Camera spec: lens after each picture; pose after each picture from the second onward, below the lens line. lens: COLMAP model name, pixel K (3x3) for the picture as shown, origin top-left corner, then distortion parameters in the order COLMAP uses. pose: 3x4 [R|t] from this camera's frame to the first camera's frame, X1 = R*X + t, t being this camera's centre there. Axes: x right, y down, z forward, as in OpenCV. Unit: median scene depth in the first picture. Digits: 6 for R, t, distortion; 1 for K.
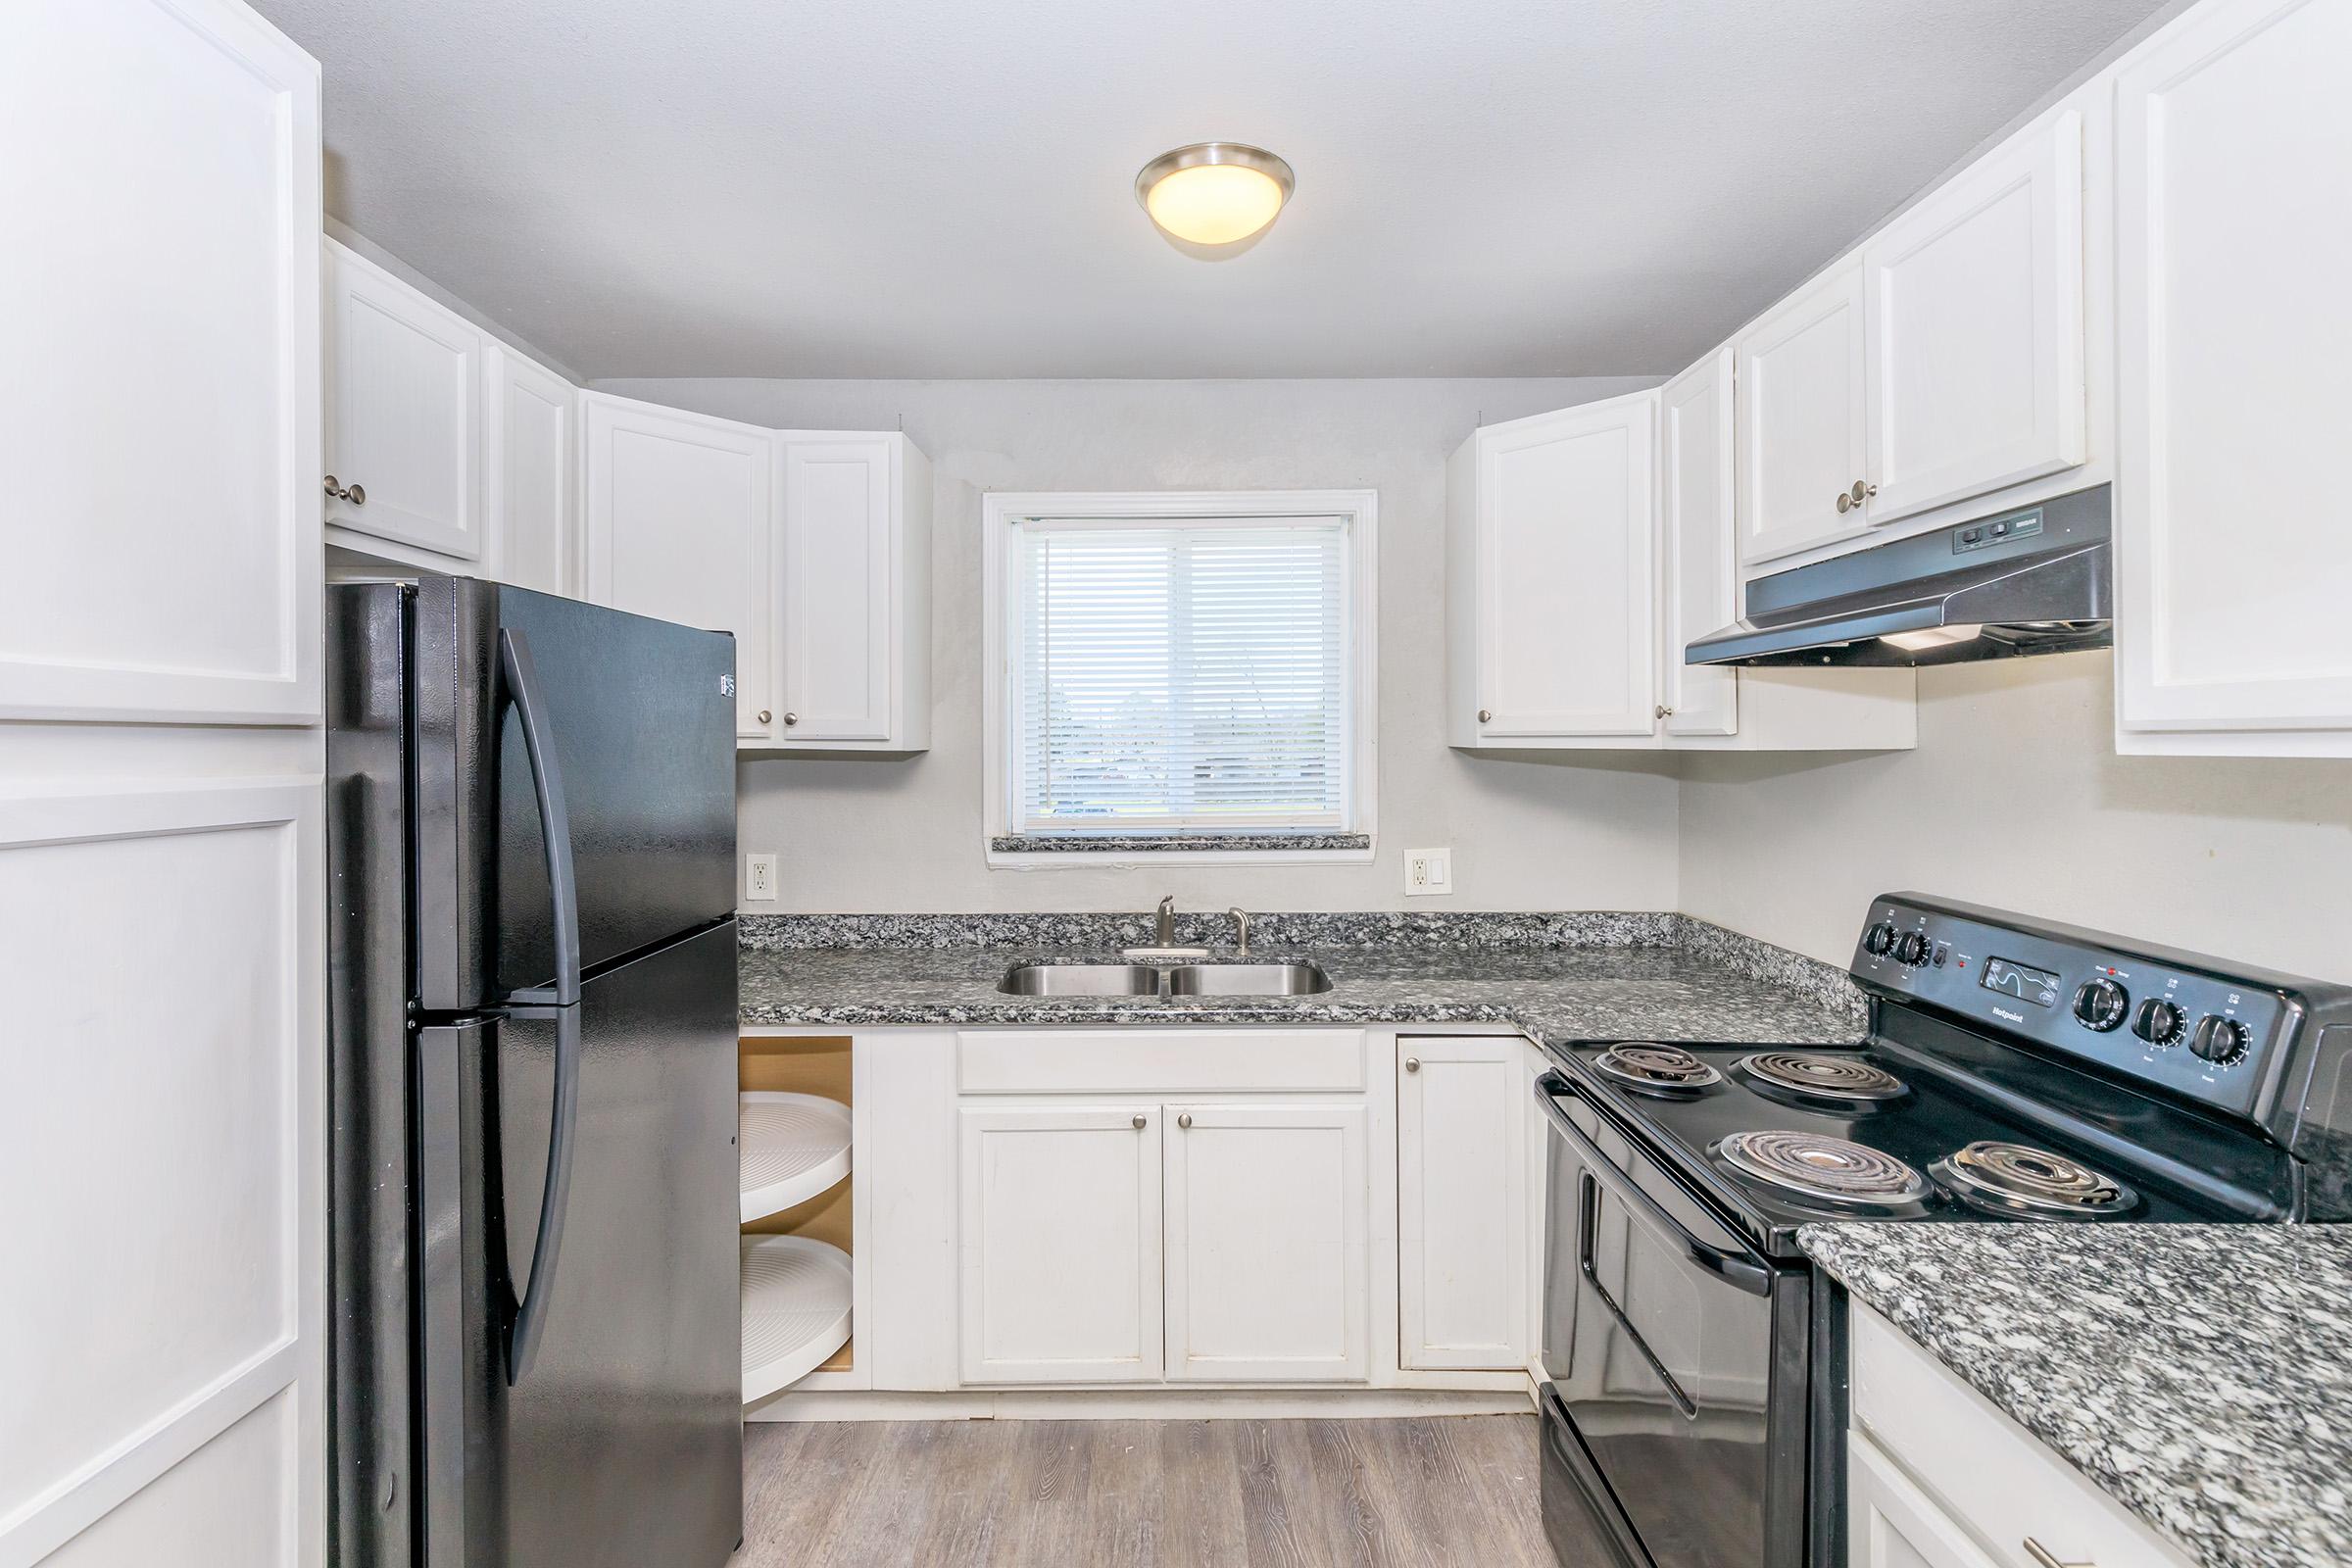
lens RADIAL K [[1876.4, 0, 1182.8], [0, 1876.4, 750.9], [0, 0, 1]] dist [0.003923, -0.003825]
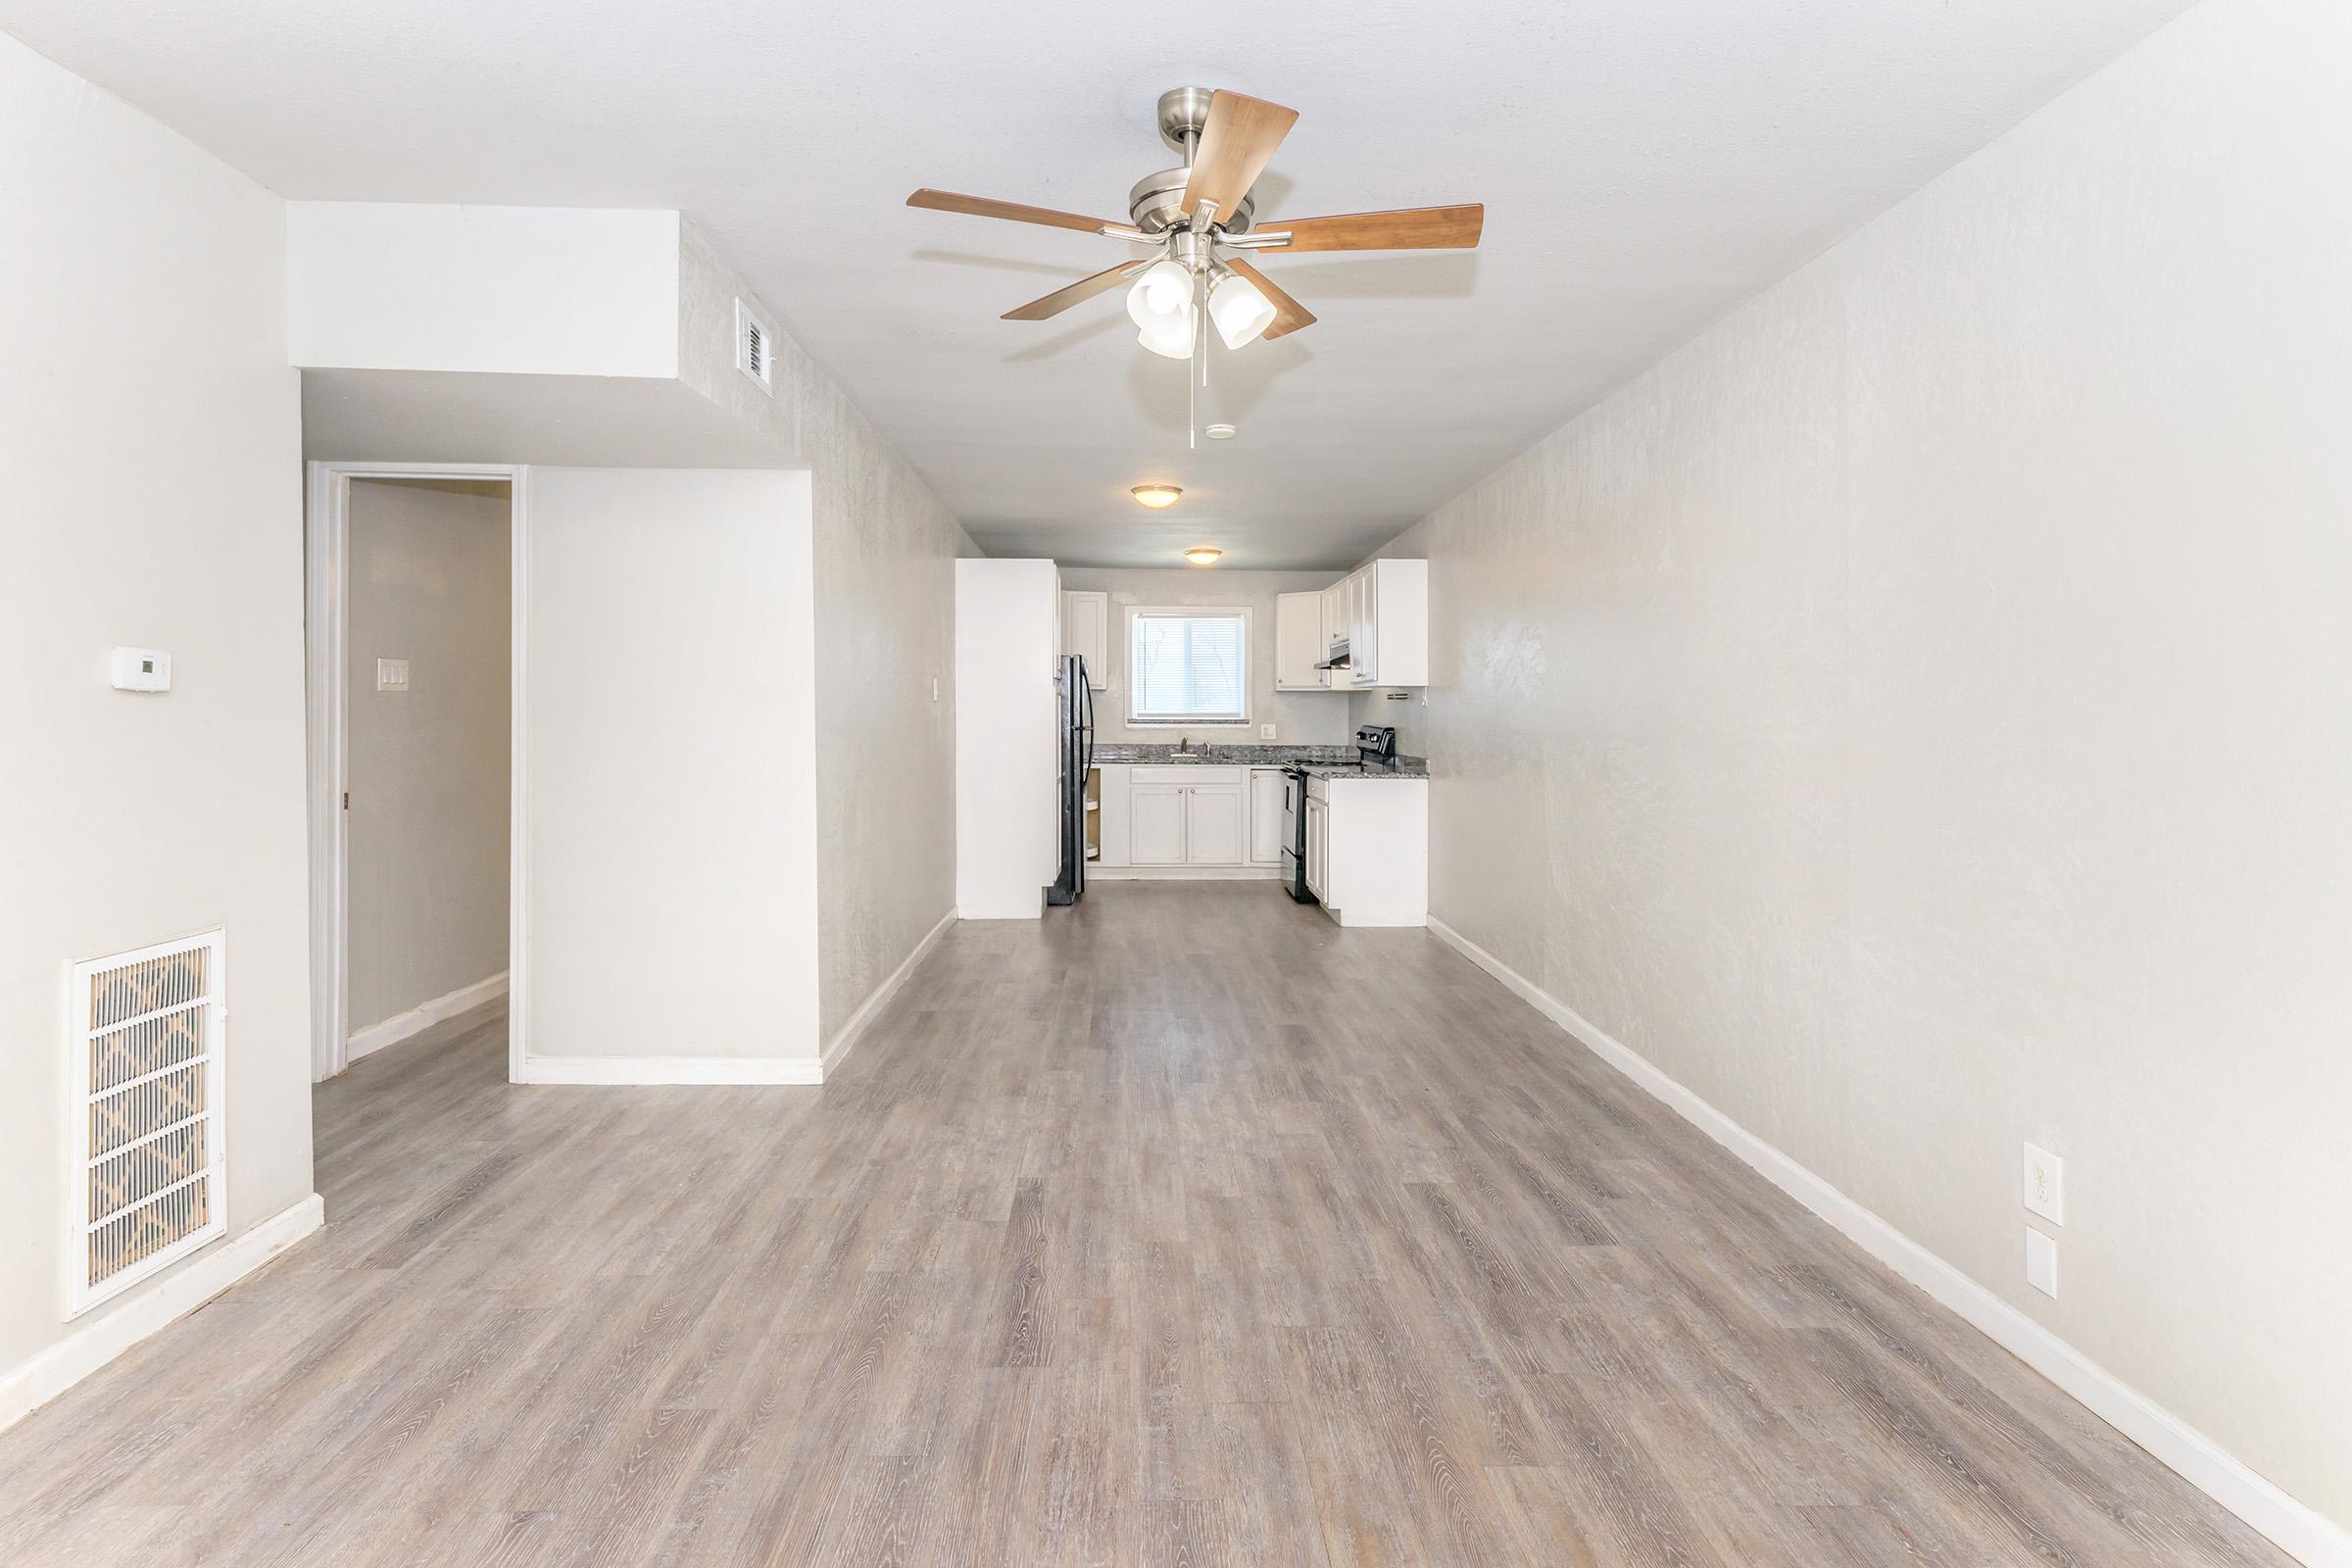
lens RADIAL K [[1876.4, 0, 1182.8], [0, 1876.4, 750.9], [0, 0, 1]] dist [0.003923, -0.003825]
pose [[0.999531, 0.015848, 0.026184, -0.092553], [-0.016361, 0.999676, 0.019497, 0.038356], [-0.025867, -0.019916, 0.999467, -2.121310]]
